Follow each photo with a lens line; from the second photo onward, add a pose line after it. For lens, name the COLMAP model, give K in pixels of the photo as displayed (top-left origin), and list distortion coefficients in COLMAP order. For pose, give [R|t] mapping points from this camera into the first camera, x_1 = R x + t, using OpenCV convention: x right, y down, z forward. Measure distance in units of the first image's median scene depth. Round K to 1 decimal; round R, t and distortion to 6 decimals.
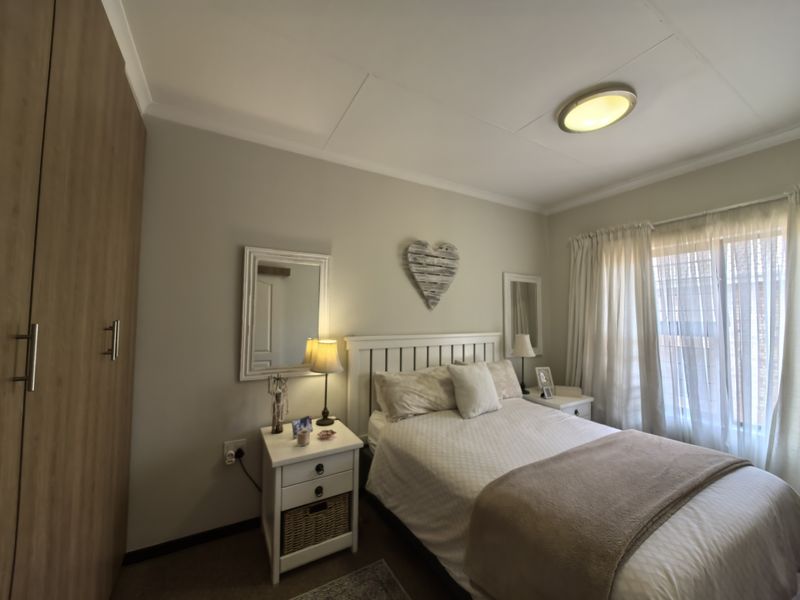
lens RADIAL K [[316.2, 0, 400.0], [0, 316.2, 300.0], [0, 0, 1]] dist [-0.000987, 0.000063]
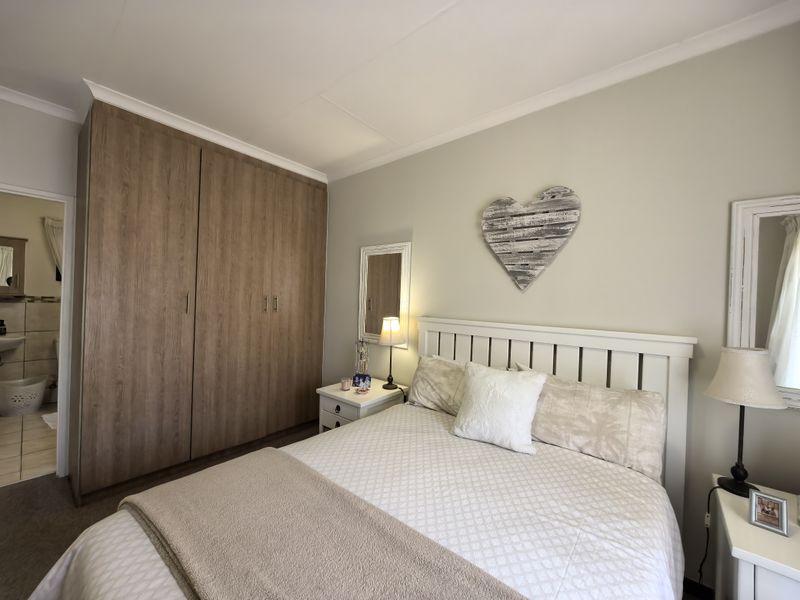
lens RADIAL K [[311.3, 0, 401.6], [0, 311.3, 300.1], [0, 0, 1]] dist [-0.007837, 0.000368]
pose [[0.351573, 0.010113, -0.936106, 0.683689], [0.020146, 0.999628, 0.018365, 0.035711], [0.935944, -0.025316, 0.351238, 0.513571]]
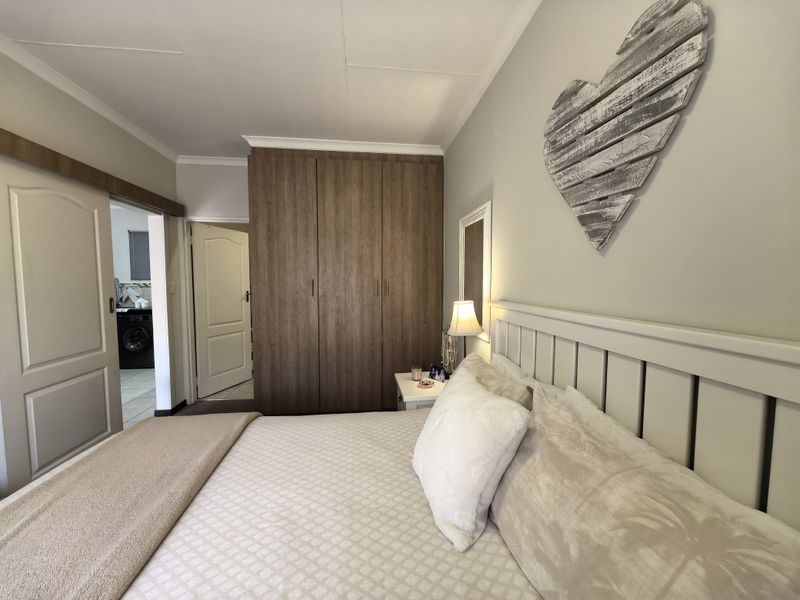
lens RADIAL K [[311.3, 0, 401.6], [0, 311.3, 300.1], [0, 0, 1]] dist [-0.007837, 0.000368]
pose [[-0.385082, 0.052143, -0.921408, 0.548866], [0.050896, 0.998083, 0.035211, 0.067668], [0.921478, -0.033336, -0.386998, 0.955109]]
